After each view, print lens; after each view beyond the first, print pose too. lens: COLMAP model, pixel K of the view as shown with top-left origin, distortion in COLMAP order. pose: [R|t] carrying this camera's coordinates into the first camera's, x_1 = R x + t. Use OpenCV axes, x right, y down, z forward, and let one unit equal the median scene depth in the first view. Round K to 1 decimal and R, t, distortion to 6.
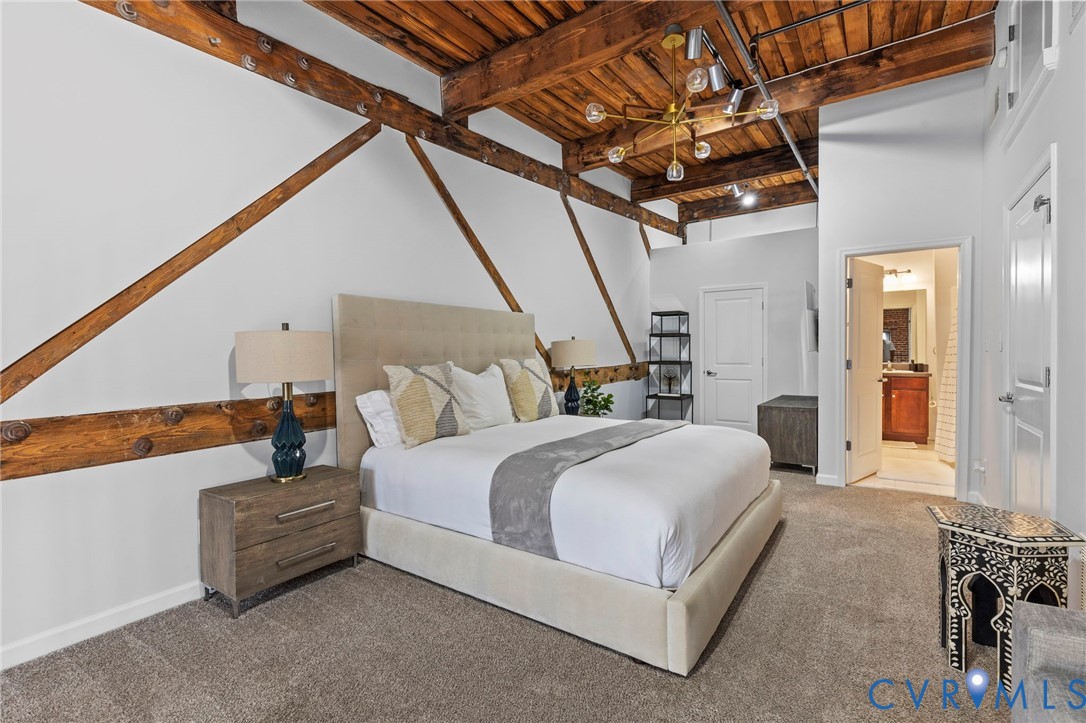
lens RADIAL K [[493.8, 0, 545.0], [0, 493.8, 357.3], [0, 0, 1]] dist [0.001981, -0.000014]
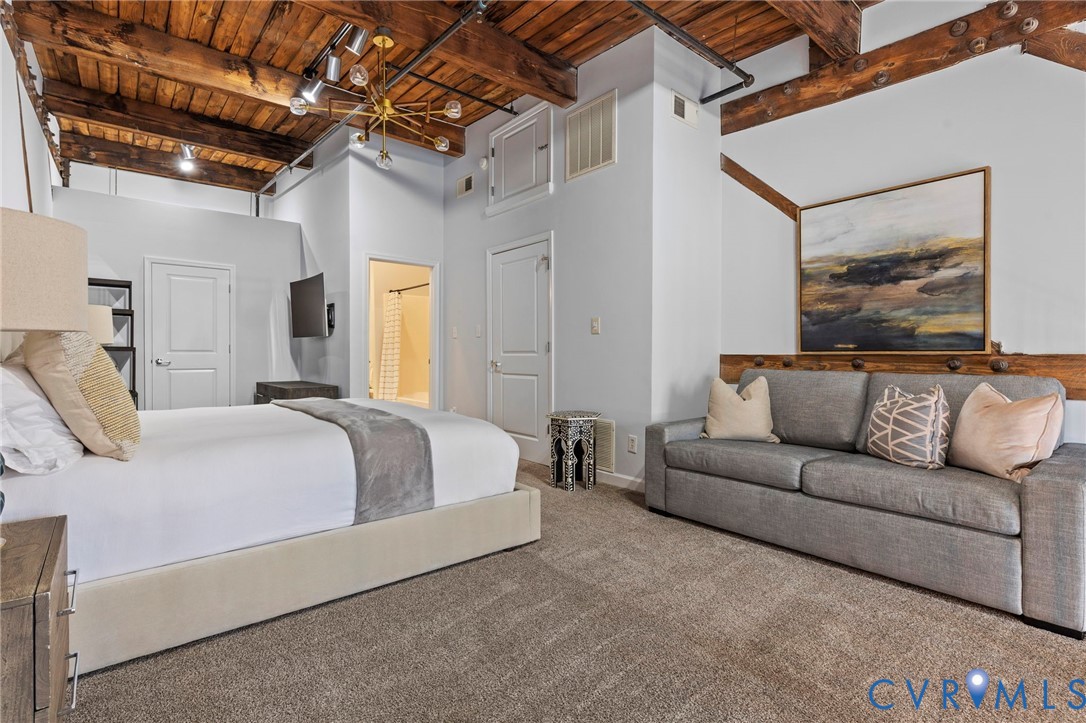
lens RADIAL K [[530.3, 0, 539.9], [0, 530.3, 355.1], [0, 0, 1]] dist [-0.000918, -0.000299]
pose [[0.251813, 0.009613, 0.967728, -0.554504], [0.003936, 0.999932, -0.010957, 0.050181], [-0.967768, 0.006568, 0.251758, 0.262458]]
